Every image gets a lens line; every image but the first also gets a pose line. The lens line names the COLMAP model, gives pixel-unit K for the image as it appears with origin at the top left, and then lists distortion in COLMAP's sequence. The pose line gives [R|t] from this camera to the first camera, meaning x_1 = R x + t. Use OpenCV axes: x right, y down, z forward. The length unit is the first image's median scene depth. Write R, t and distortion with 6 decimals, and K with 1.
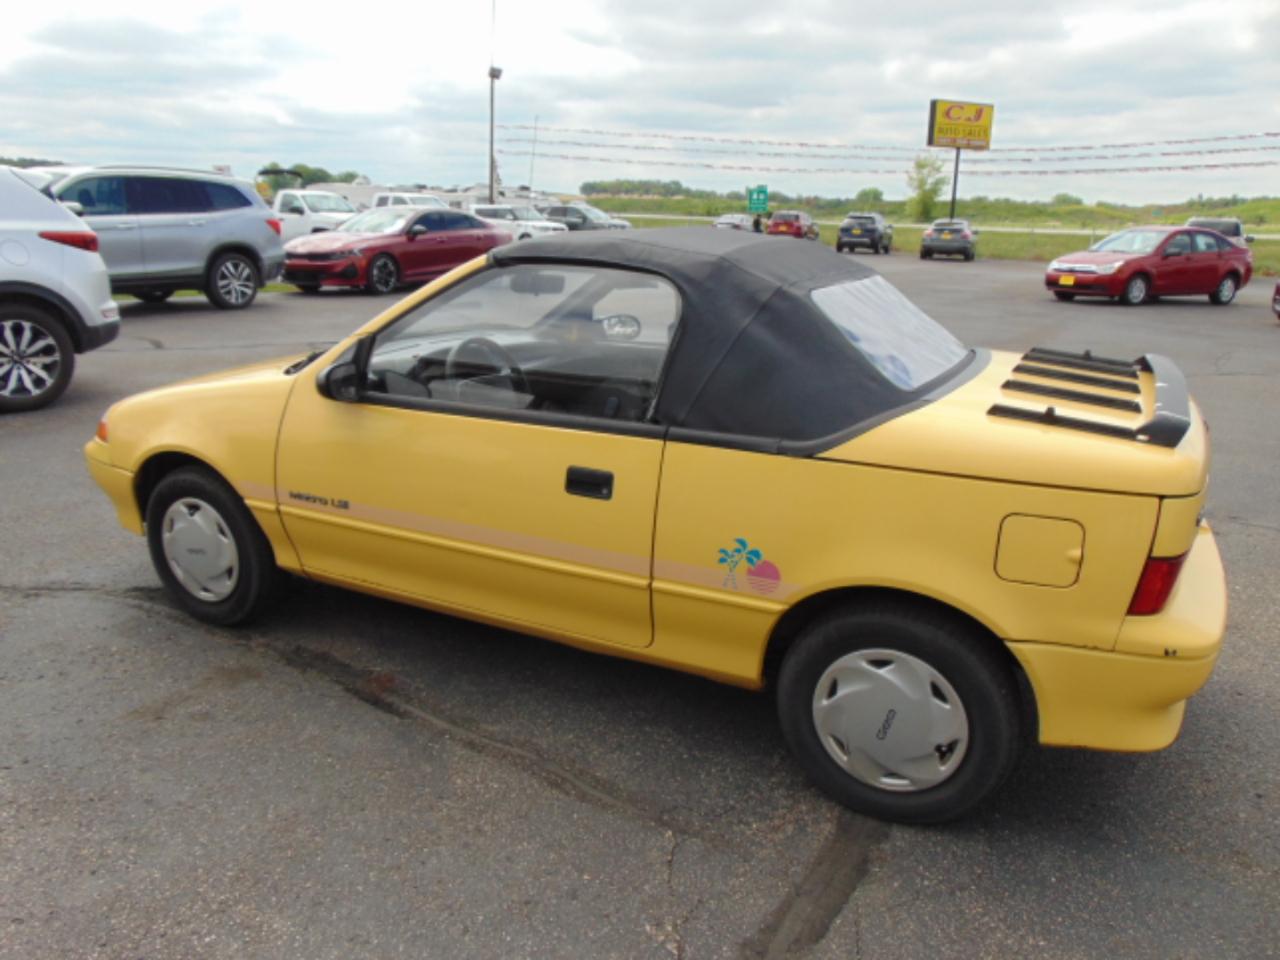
lens RADIAL K [[948.0, 0, 630.0], [0, 948.0, 478.8], [0, 0, 1]] dist [-0.026832, 0.057248]
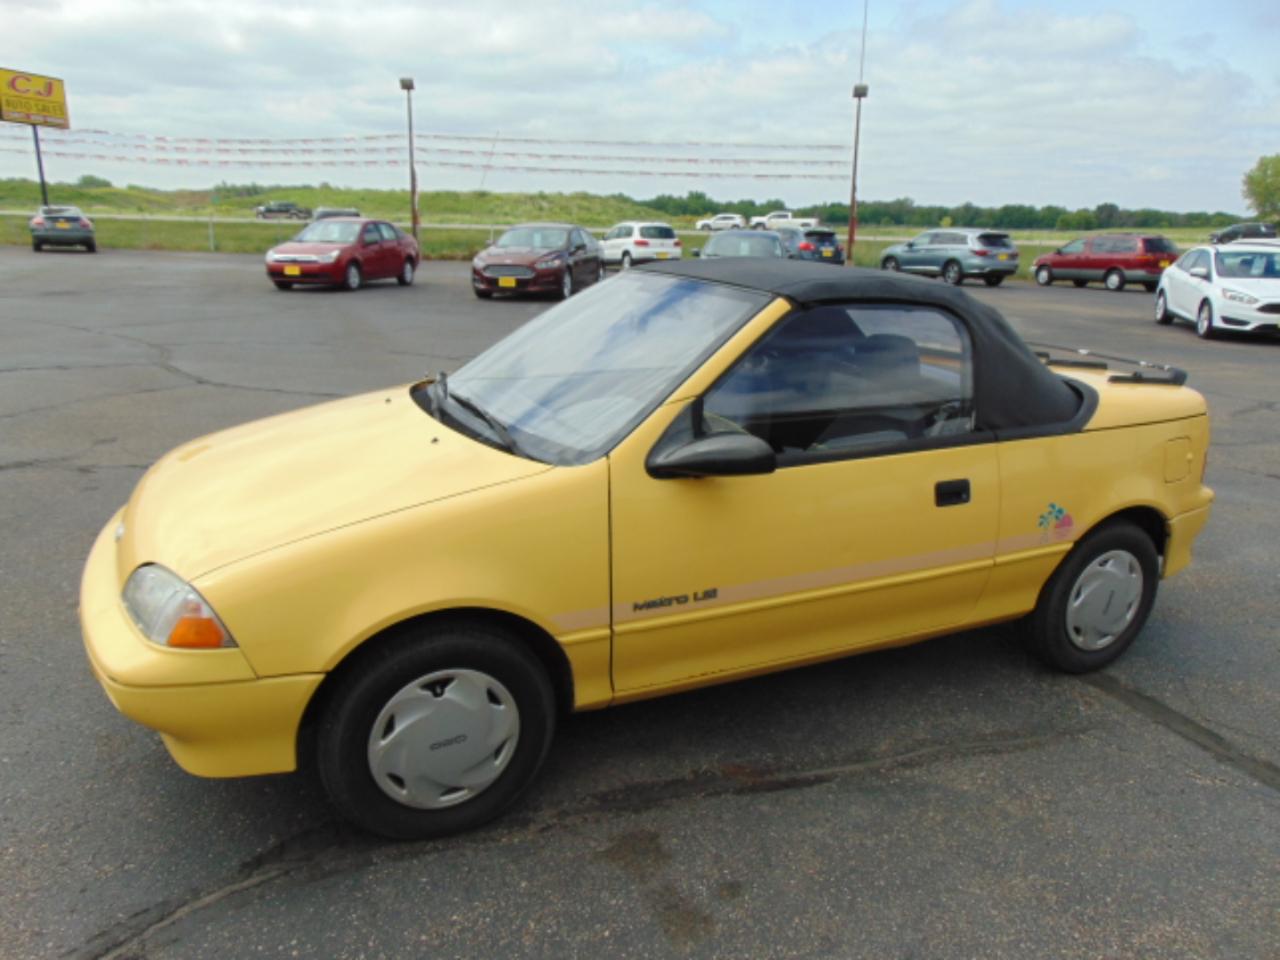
lens RADIAL K [[945.6, 0, 630.9], [0, 945.6, 478.7], [0, 0, 1]] dist [-0.015127, 0.033581]
pose [[0.617064, -0.215681, 0.756778, -0.921391], [0.203745, 0.972701, 0.111089, -0.175803], [-0.760079, 0.085641, 0.644163, 0.452262]]
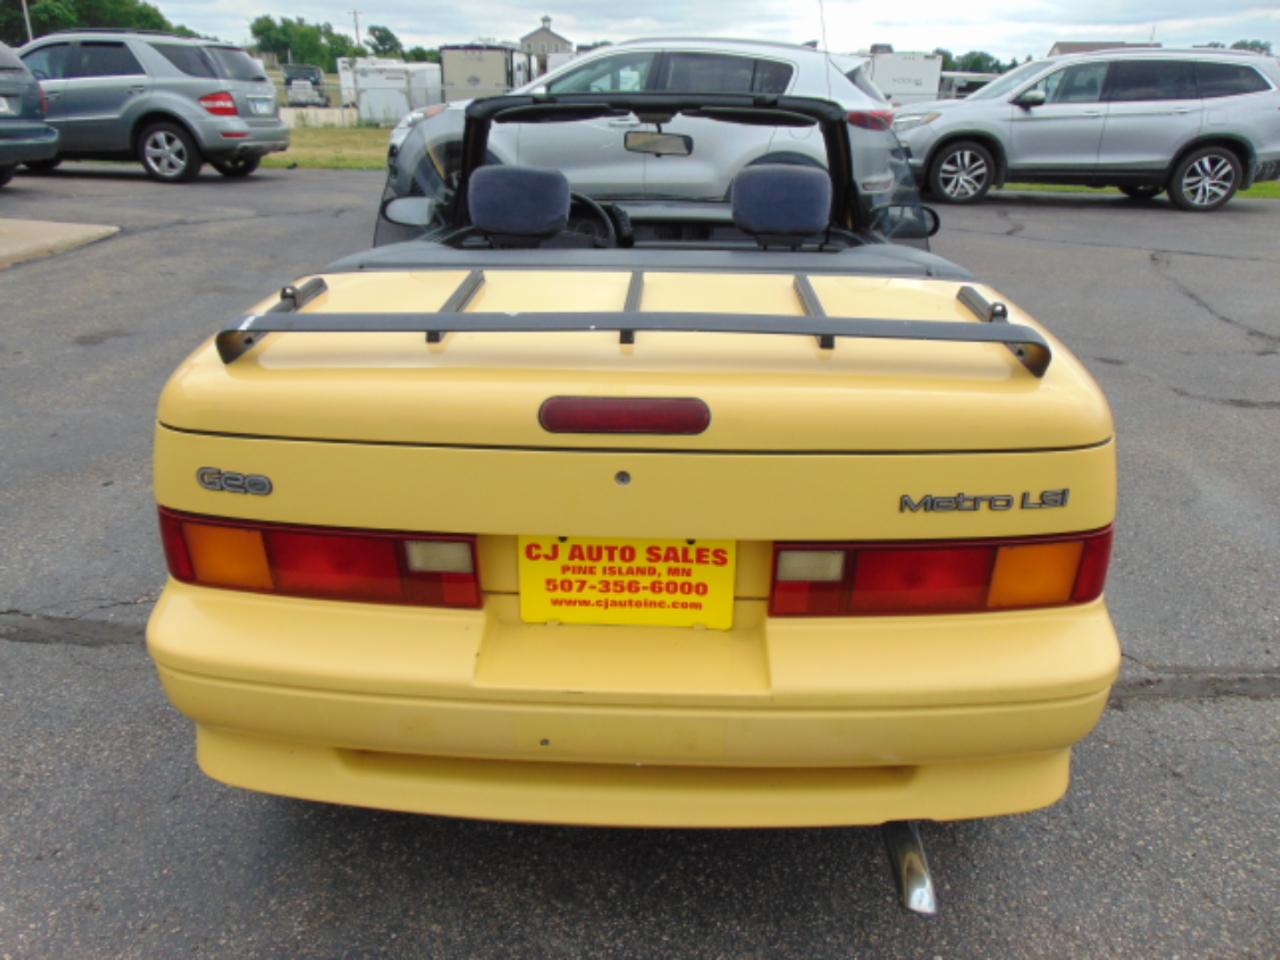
lens RADIAL K [[945.6, 0, 630.9], [0, 945.6, 478.7], [0, 0, 1]] dist [-0.015127, 0.033581]
pose [[0.421016, 0.327378, -0.845913, 0.872607], [-0.246440, 0.938800, 0.240672, -0.105290], [0.872933, 0.107140, 0.475929, 0.559548]]
